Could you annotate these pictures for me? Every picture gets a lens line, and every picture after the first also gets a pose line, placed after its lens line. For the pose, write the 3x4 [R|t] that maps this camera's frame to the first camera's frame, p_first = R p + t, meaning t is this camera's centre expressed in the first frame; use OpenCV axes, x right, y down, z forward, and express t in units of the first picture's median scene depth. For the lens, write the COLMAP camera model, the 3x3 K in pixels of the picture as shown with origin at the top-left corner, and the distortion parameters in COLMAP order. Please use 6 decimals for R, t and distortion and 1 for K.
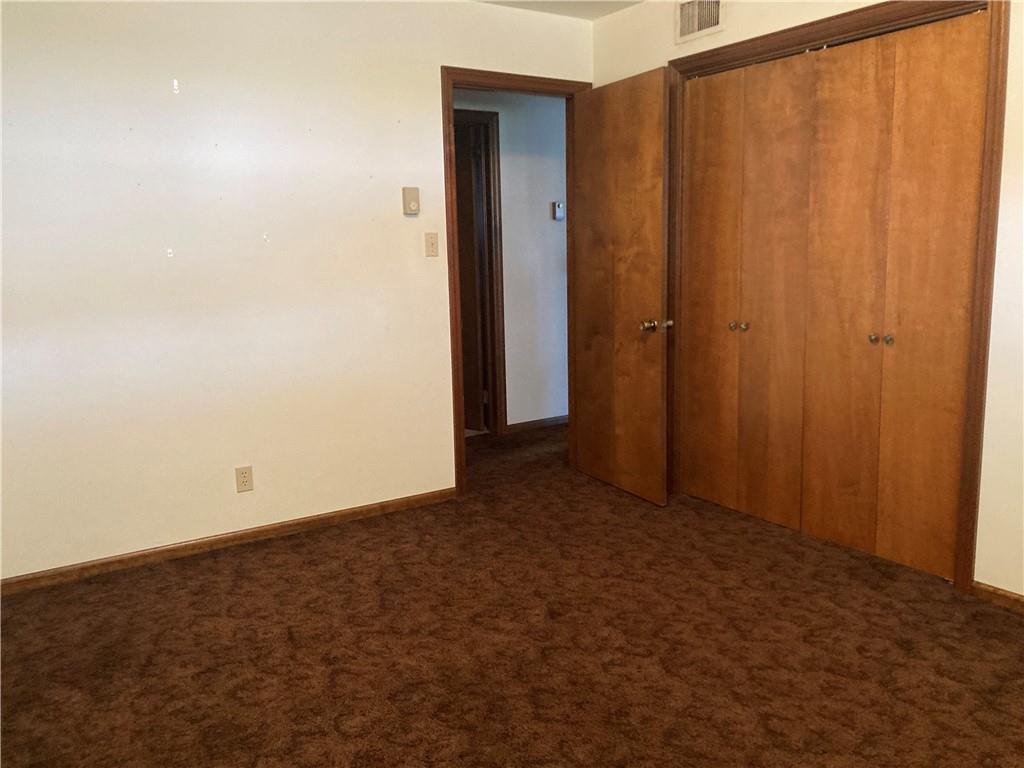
lens RADIAL K [[845.3, 0, 510.7], [0, 845.3, 390.3], [0, 0, 1]] dist [0.023163, -0.008245]
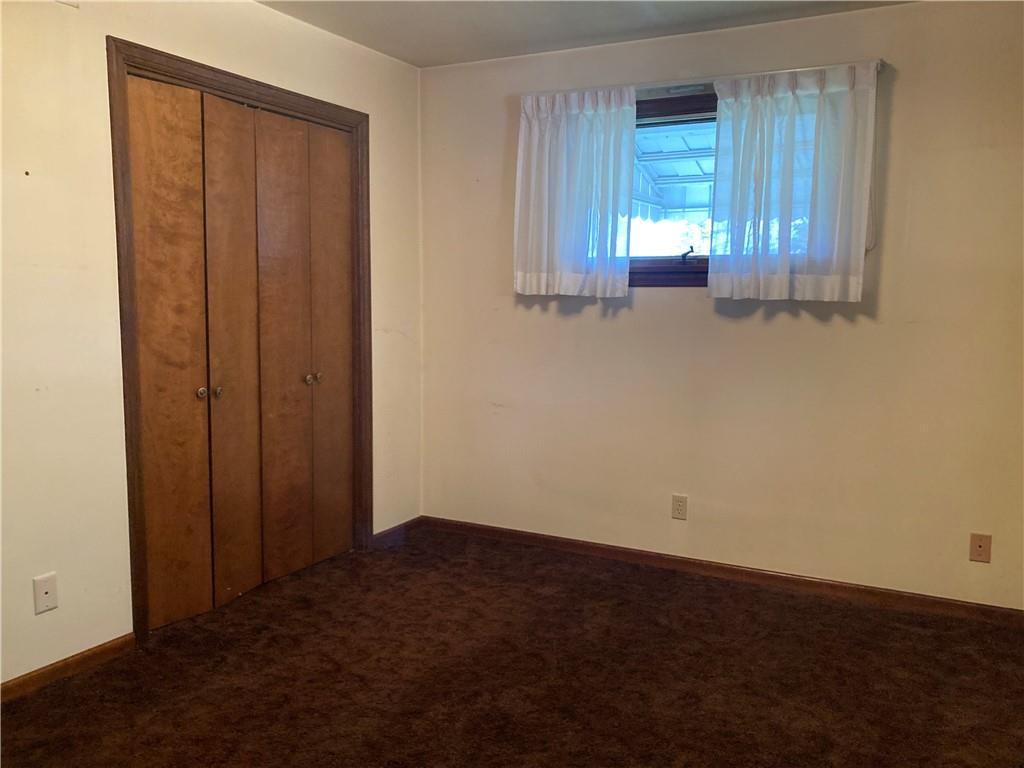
lens RADIAL K [[845.3, 0, 510.7], [0, 845.3, 390.3], [0, 0, 1]] dist [0.023163, -0.008245]
pose [[-0.877307, 0.071903, -0.474514, 0.829811], [-0.072993, 0.957220, 0.280002, -0.378962], [0.474347, 0.280284, -0.834527, 1.992389]]
